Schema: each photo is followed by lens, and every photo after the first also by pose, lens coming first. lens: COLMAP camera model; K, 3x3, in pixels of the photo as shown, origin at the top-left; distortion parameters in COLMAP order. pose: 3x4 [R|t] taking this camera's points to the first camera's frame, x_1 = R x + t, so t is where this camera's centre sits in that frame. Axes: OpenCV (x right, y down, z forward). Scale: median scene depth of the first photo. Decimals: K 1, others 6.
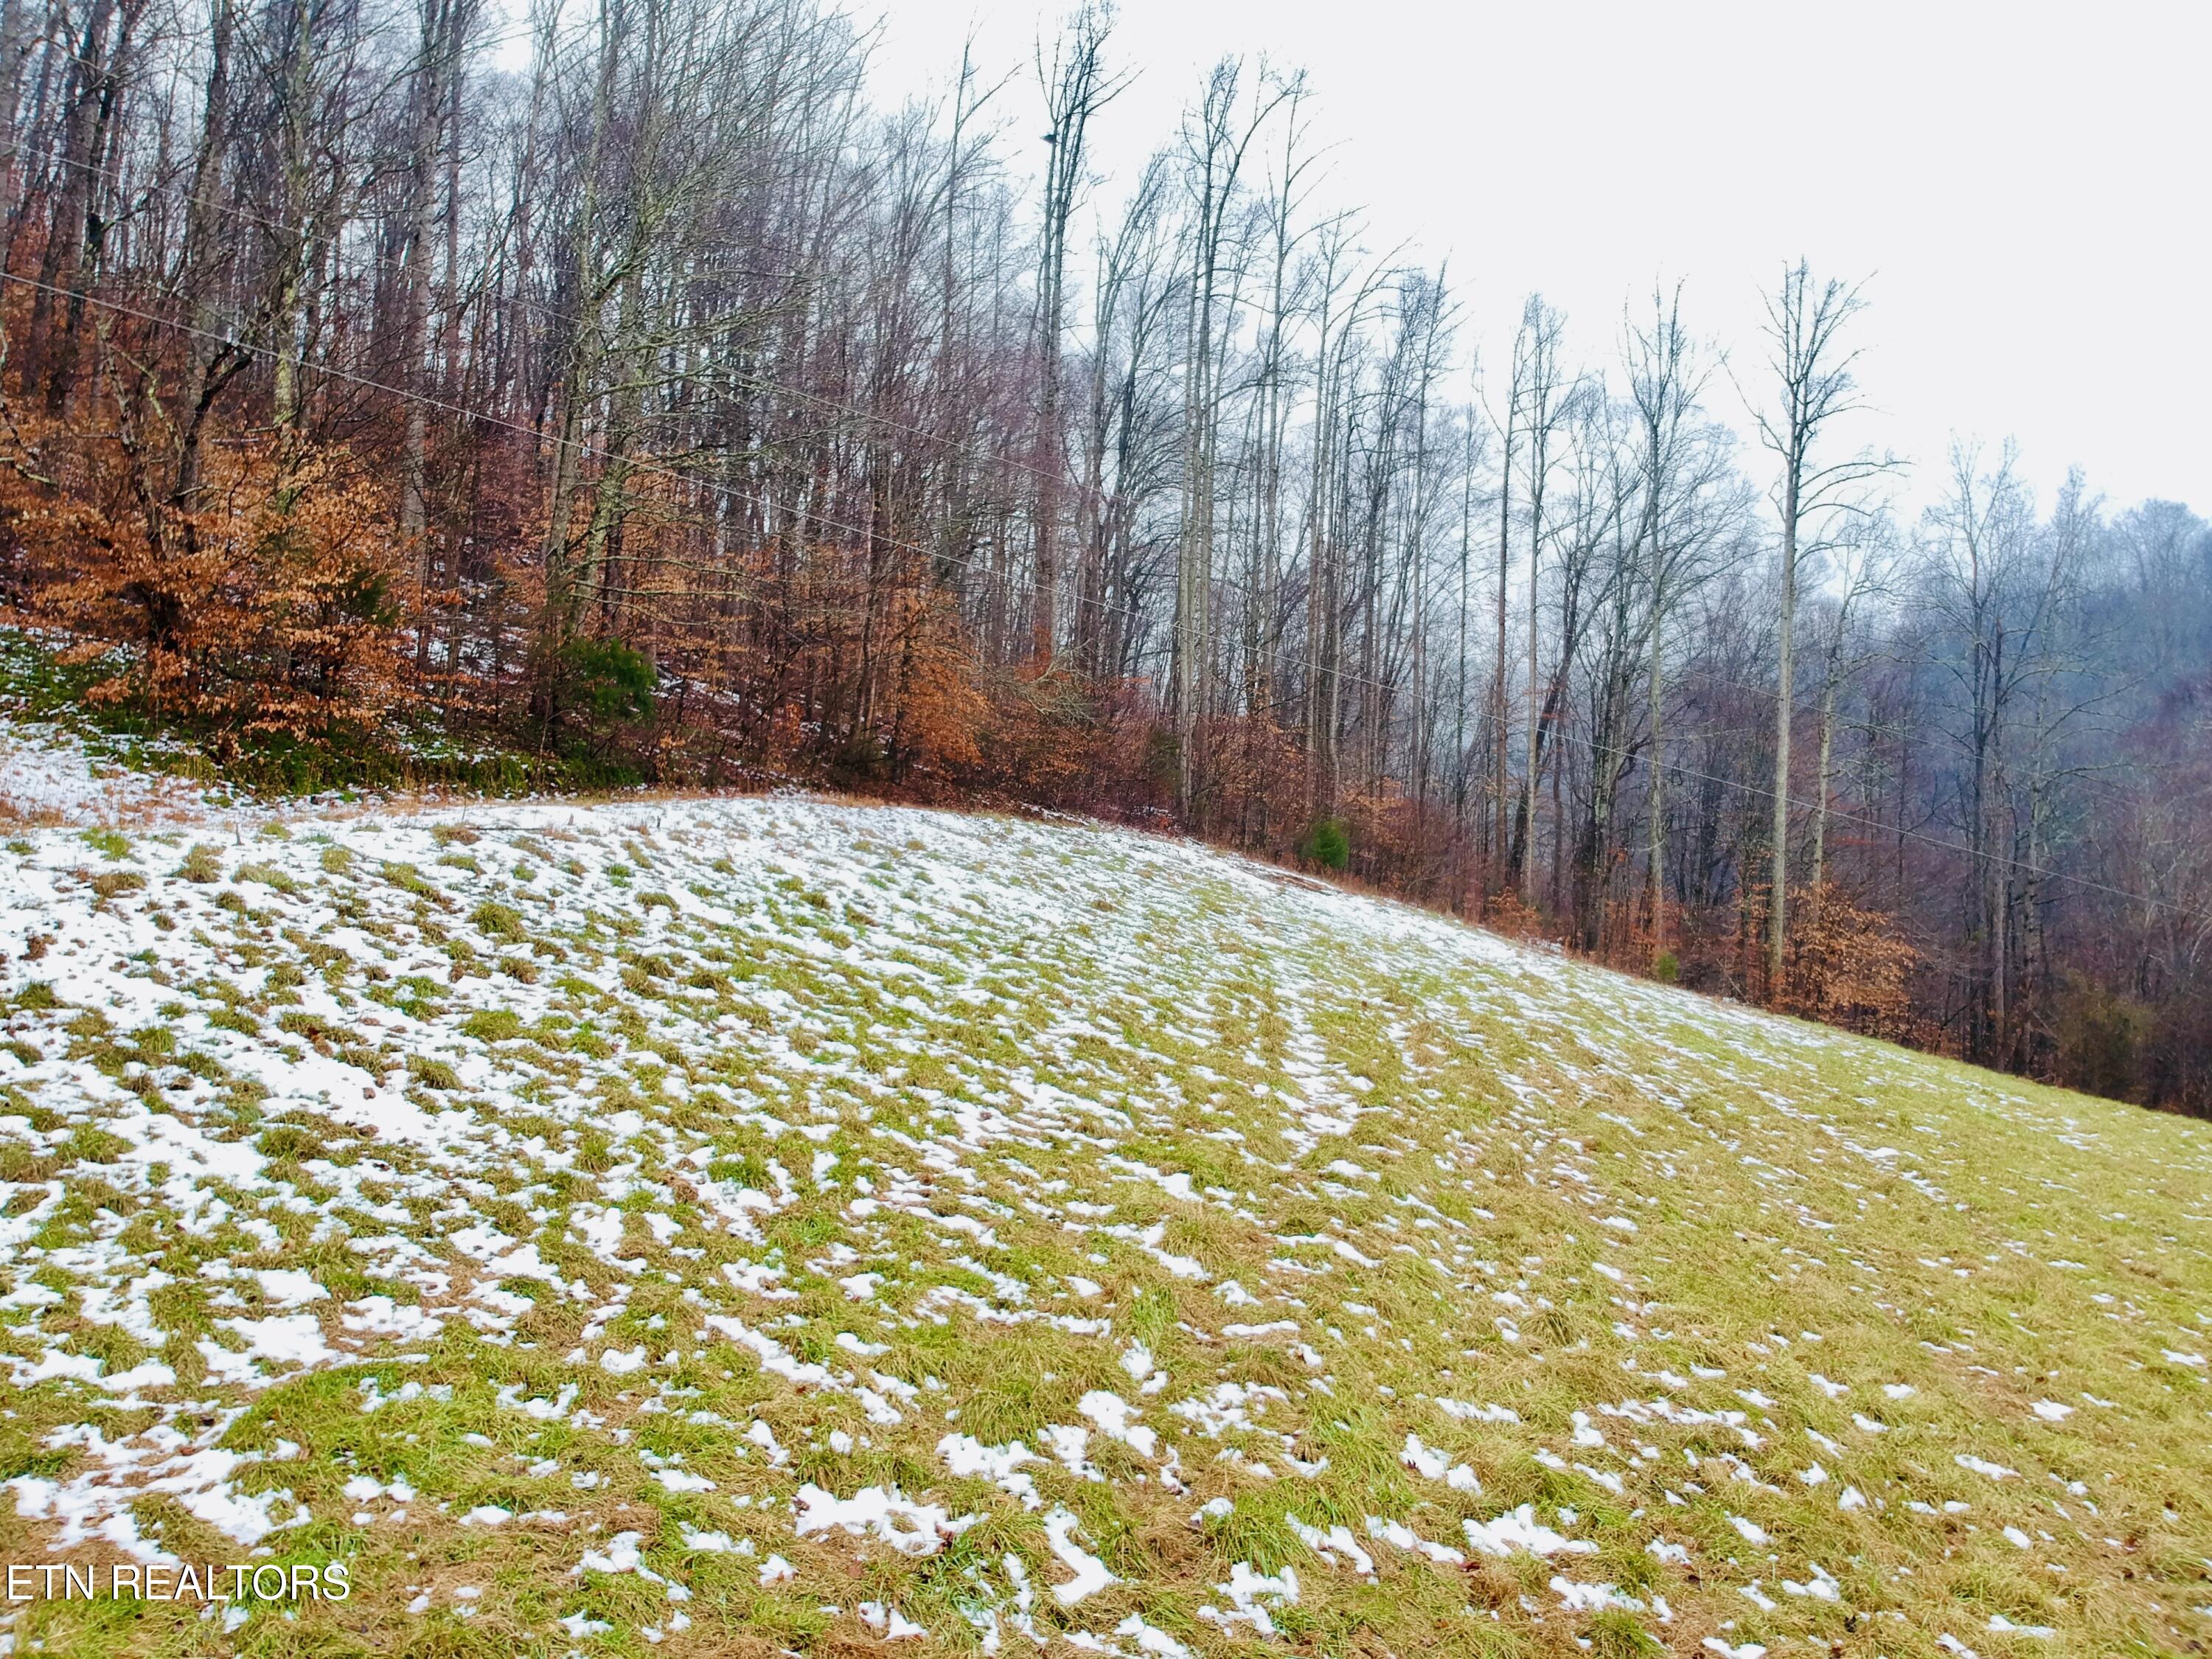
lens RADIAL K [[1647.5, 0, 1132.4], [0, 1647.5, 821.5], [0, 0, 1]] dist [0.040521, -0.107585]
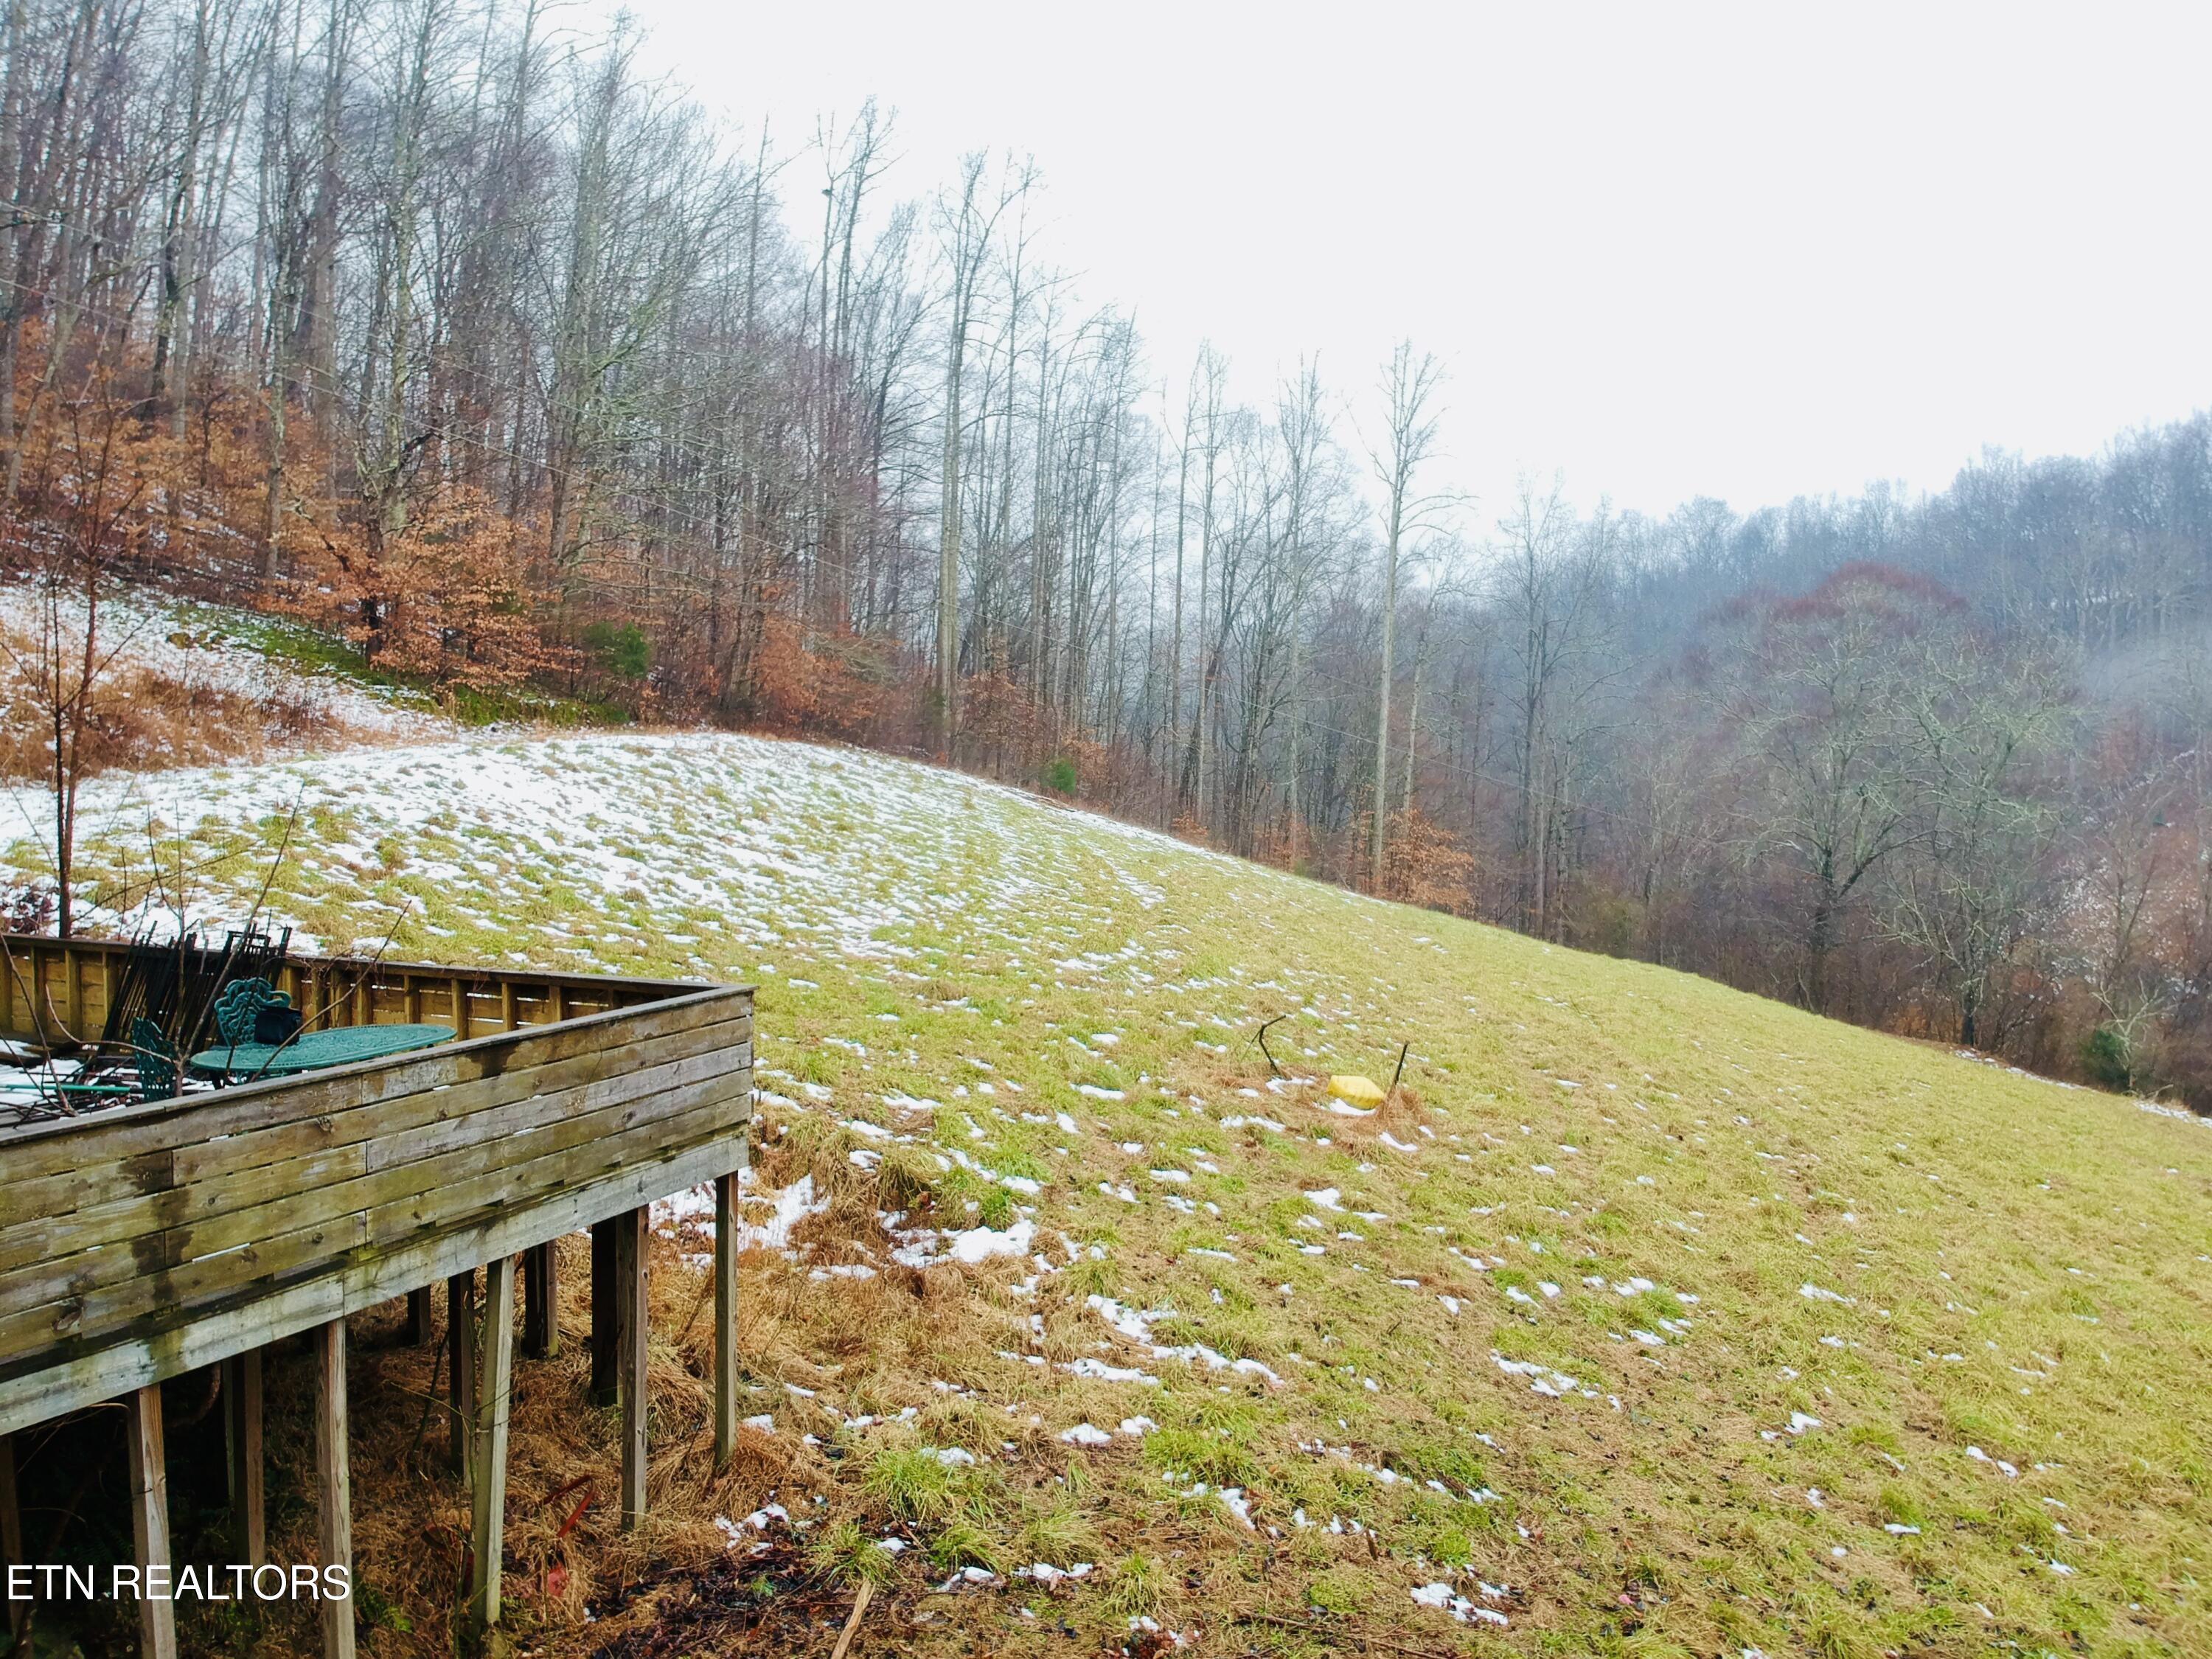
lens RADIAL K [[1622.1, 0, 1133.7], [0, 1622.1, 834.1], [0, 0, 1]] dist [0.094771, -0.144224]
pose [[0.976834, 0.003163, 0.213977, -0.076057], [-0.012273, 0.999073, 0.041258, 0.004758], [-0.213648, -0.042928, 0.975967, -0.216772]]
